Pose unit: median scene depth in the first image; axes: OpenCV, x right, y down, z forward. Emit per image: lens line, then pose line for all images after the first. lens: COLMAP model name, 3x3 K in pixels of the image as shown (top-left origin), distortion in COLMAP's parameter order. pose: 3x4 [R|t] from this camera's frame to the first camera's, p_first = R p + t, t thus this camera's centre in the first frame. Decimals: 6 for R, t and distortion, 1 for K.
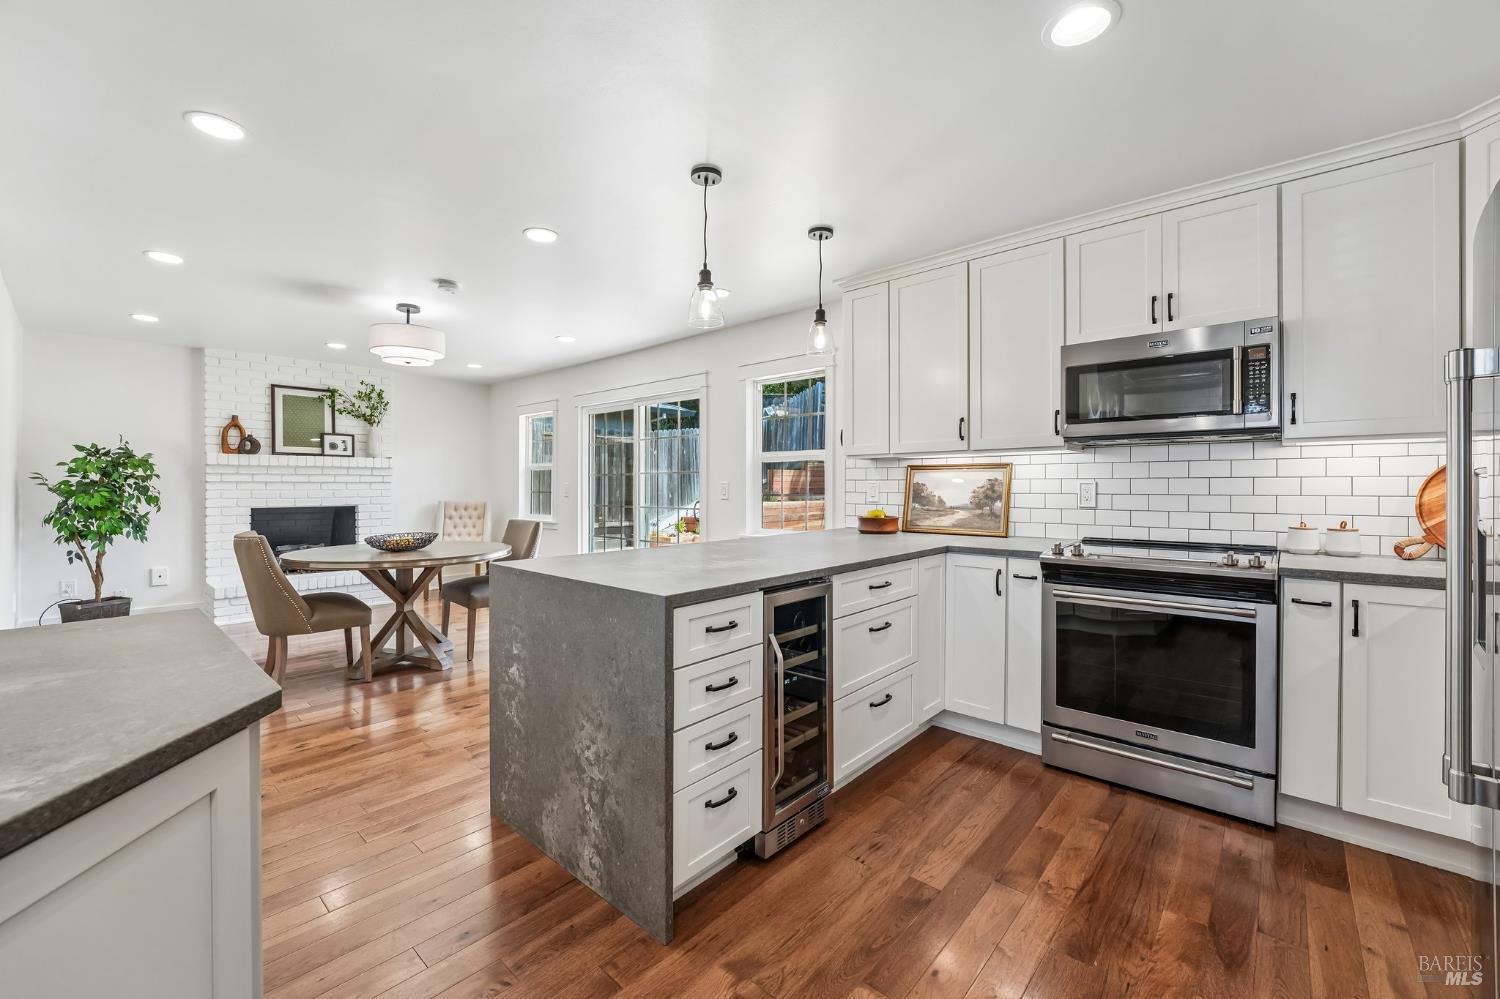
lens RADIAL K [[612.7, 0, 739.0], [0, 612.7, 487.4], [0, 0, 1]] dist [-0.020989, 0.003871]
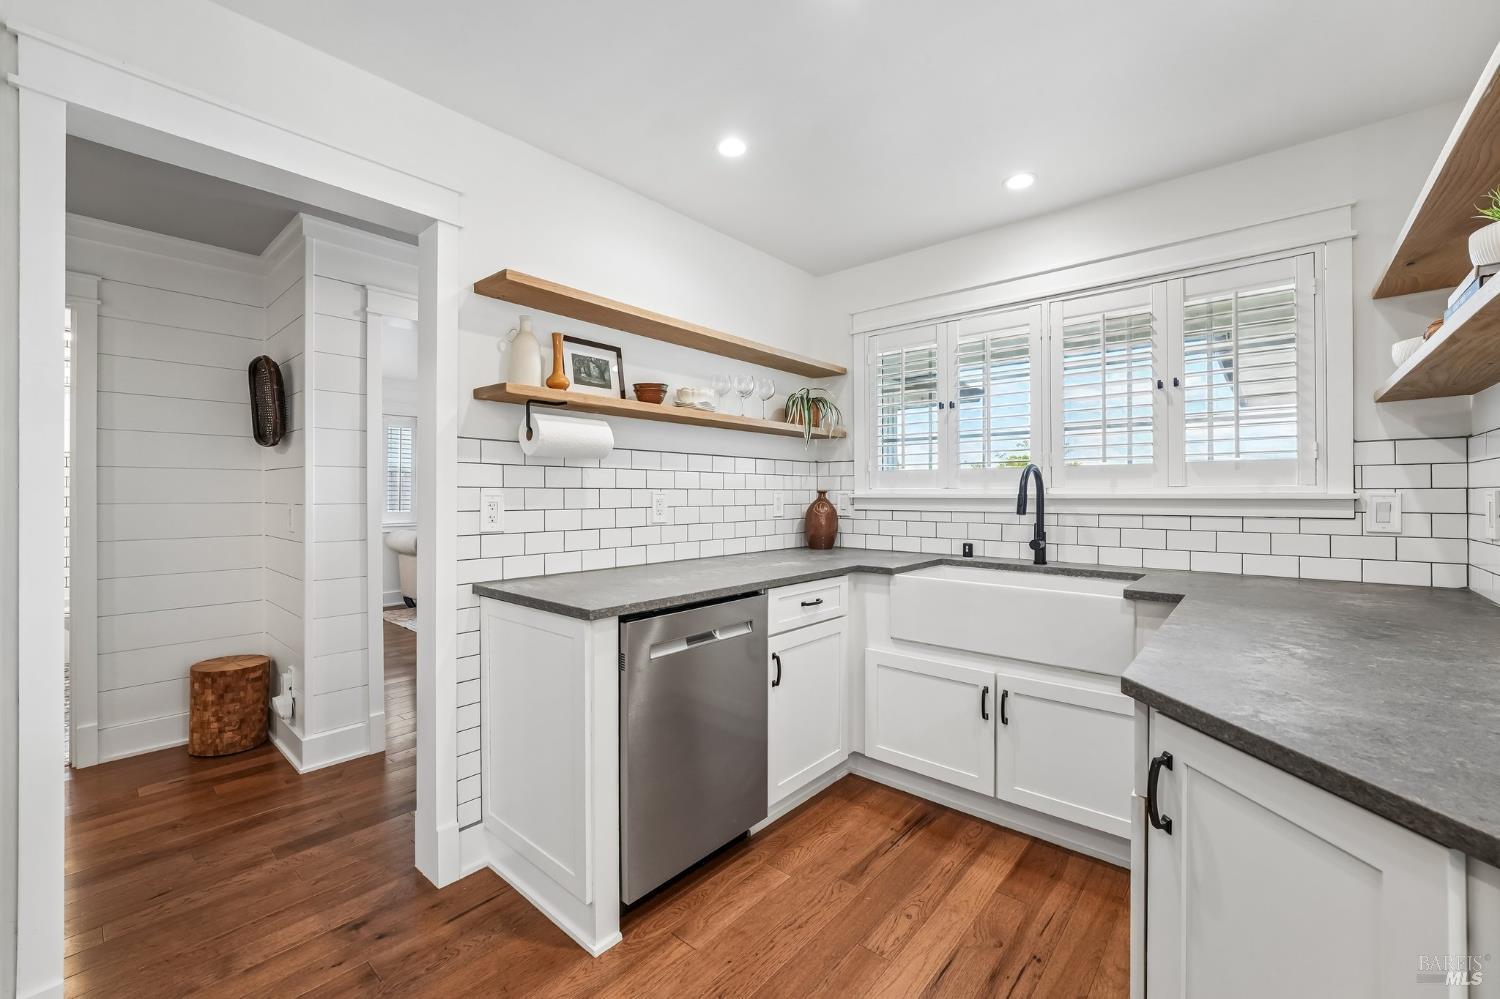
lens RADIAL K [[612.7, 0, 732.4], [0, 612.7, 493.1], [0, 0, 1]] dist [-0.020989, 0.003871]
pose [[-0.999990, -0.000423, 0.004408, 0.003536], [-0.000410, 0.999996, 0.002849, -0.003583], [-0.004409, 0.002848, -0.999986, 0.303128]]
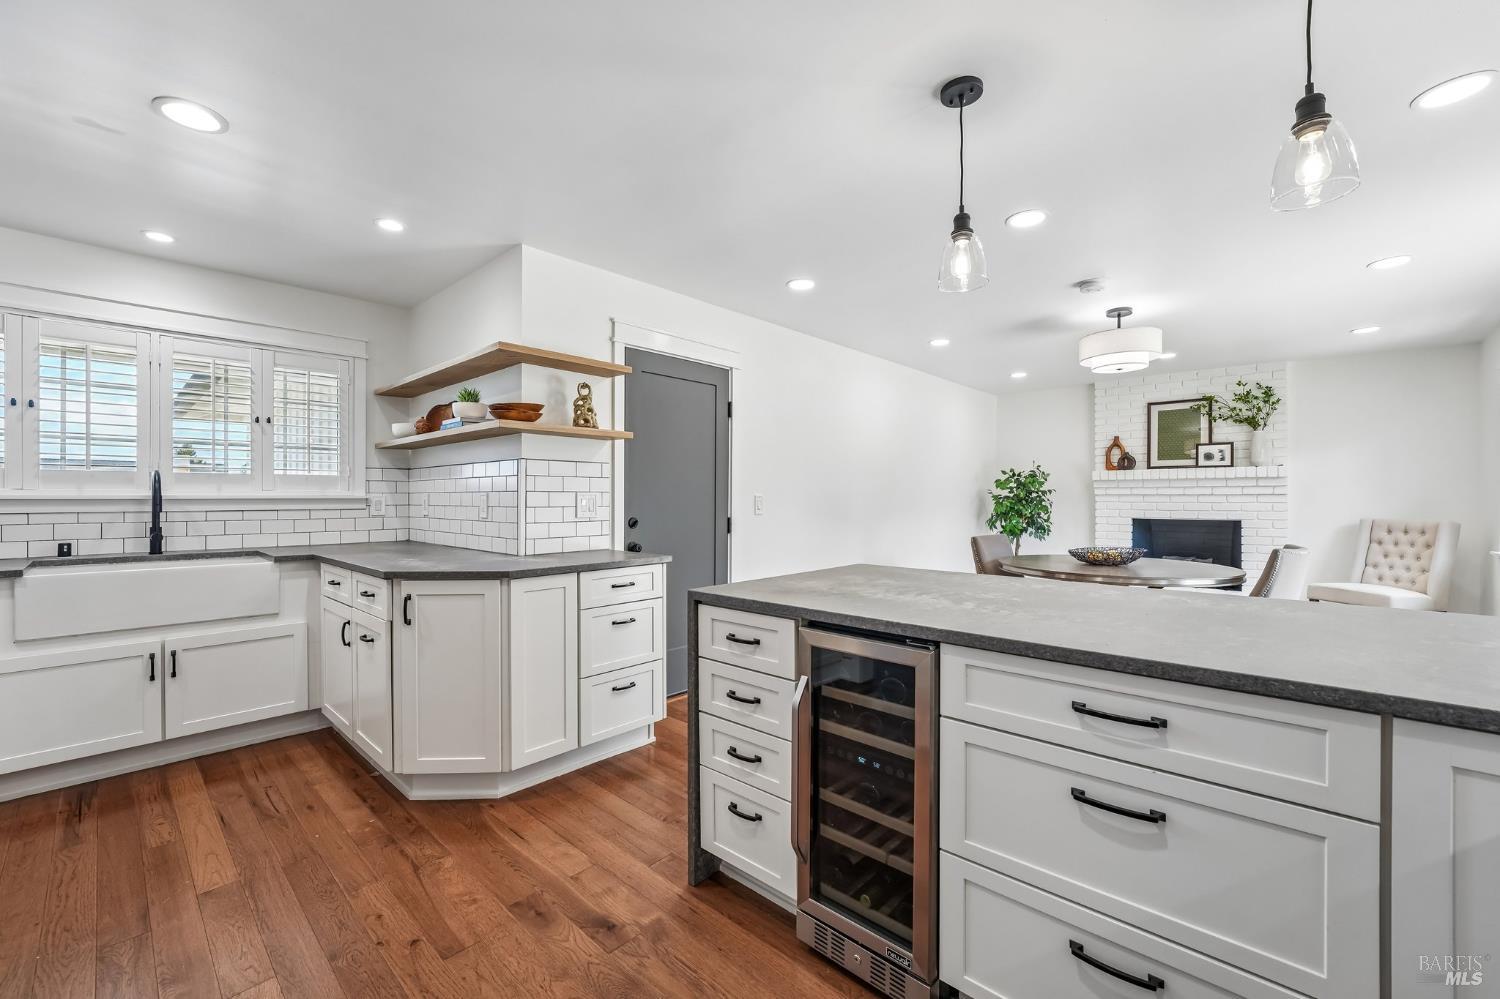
lens RADIAL K [[612.7, 0, 757.8], [0, 612.7, 498.3], [0, 0, 1]] dist [-0.020989, 0.003871]
pose [[-0.009476, 0.000680, -0.999955, 0.382685], [-0.003827, 0.999992, 0.000717, -0.000945], [0.999948, 0.003834, -0.009474, 0.408842]]
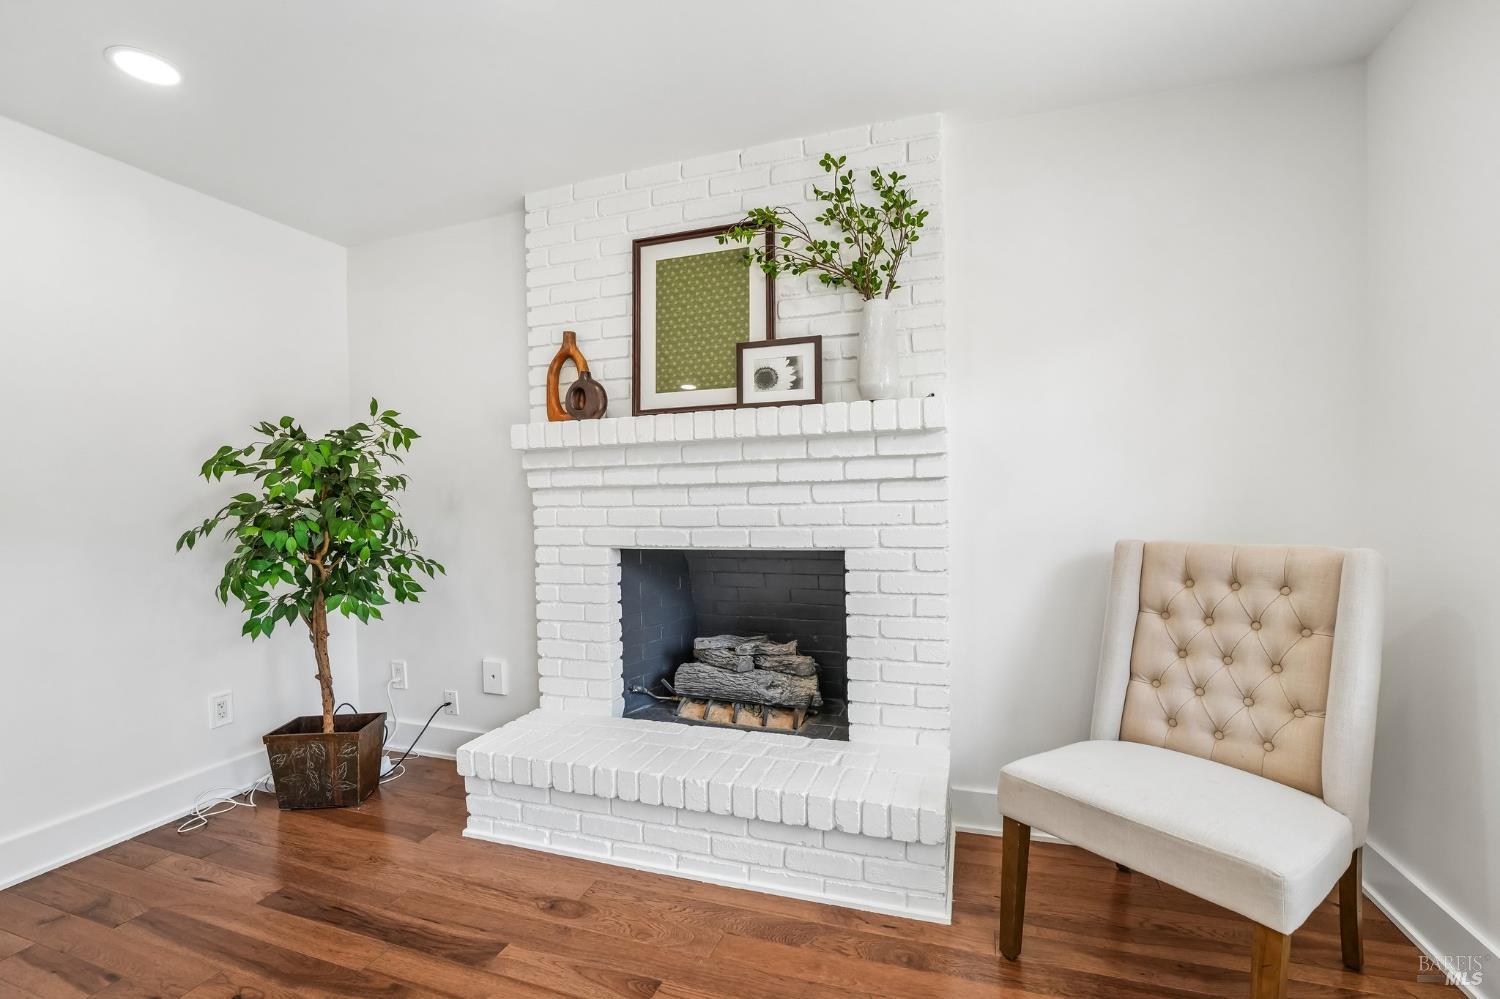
lens RADIAL K [[612.7, 0, 714.6], [0, 612.7, 517.9], [0, 0, 1]] dist [-0.020989, 0.003871]
pose [[0.378485, 0.022330, -0.925338, -0.477048], [0.018450, 0.999328, 0.031662, -0.000056], [0.925424, -0.029057, 0.377819, 1.125046]]
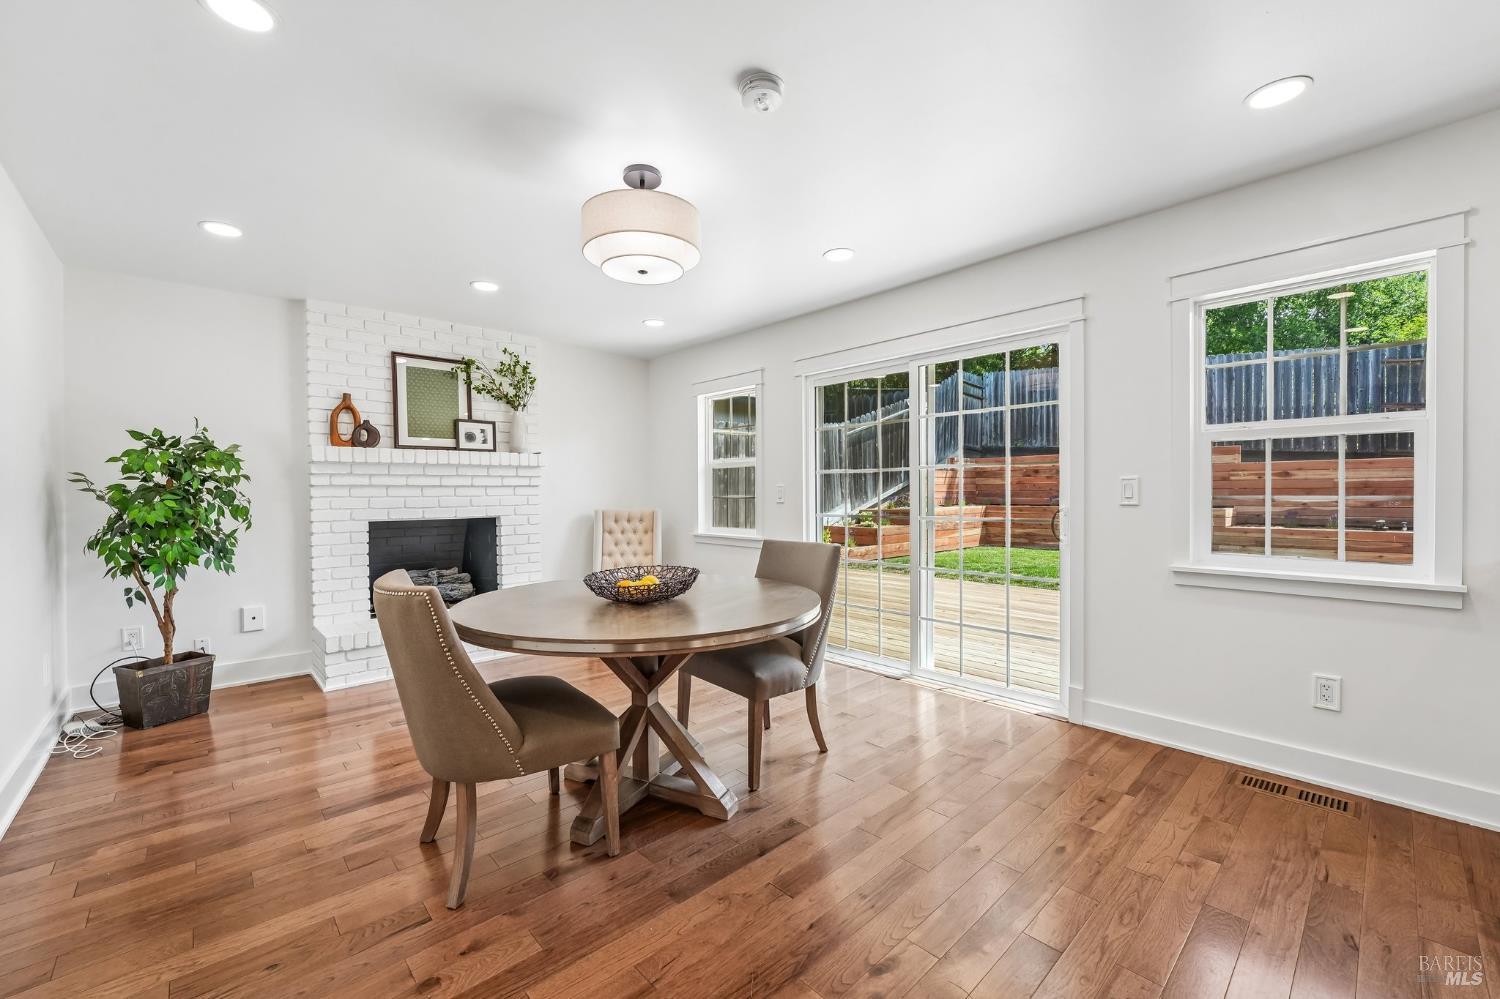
lens RADIAL K [[612.7, 0, 742.3], [0, 612.7, 501.6], [0, 0, 1]] dist [-0.020989, 0.003871]
pose [[0.995396, -0.006952, -0.095594, -0.360375], [0.008250, 0.999879, 0.013194, 0.004699], [0.095491, -0.013922, 0.995333, 0.393187]]
